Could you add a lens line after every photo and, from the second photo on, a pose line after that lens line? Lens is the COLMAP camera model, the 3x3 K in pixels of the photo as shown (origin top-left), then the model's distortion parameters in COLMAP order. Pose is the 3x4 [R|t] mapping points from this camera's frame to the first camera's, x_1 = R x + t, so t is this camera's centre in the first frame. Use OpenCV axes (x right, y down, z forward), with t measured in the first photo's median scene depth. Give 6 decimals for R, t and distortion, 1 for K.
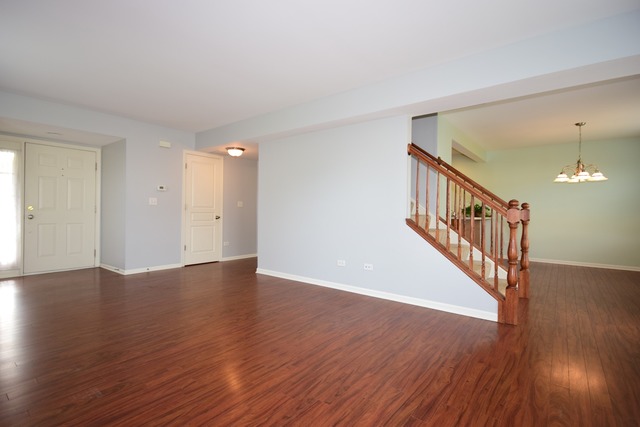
lens RADIAL K [[303.6, 0, 320.0], [0, 303.6, 213.5], [0, 0, 1]] dist [-0.002752, -0.000261]
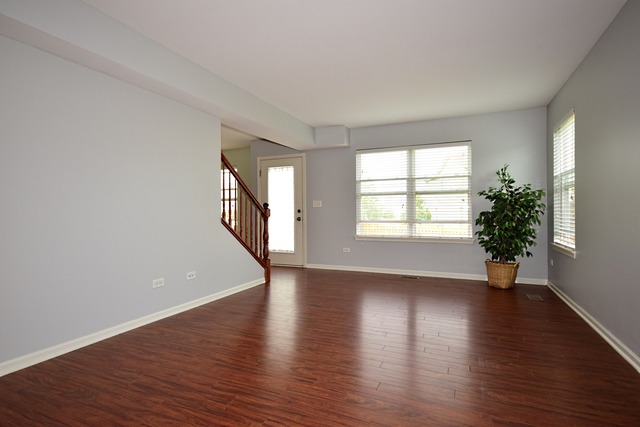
lens RADIAL K [[333.3, 0, 320.0], [0, 333.3, 213.5], [0, 0, 1]] dist [0.035645, 0.000280]
pose [[-0.250155, -0.010028, 0.968154, -0.924145], [0.008259, 0.999888, 0.012491, -0.008207], [-0.968171, 0.011120, -0.250044, 0.962701]]
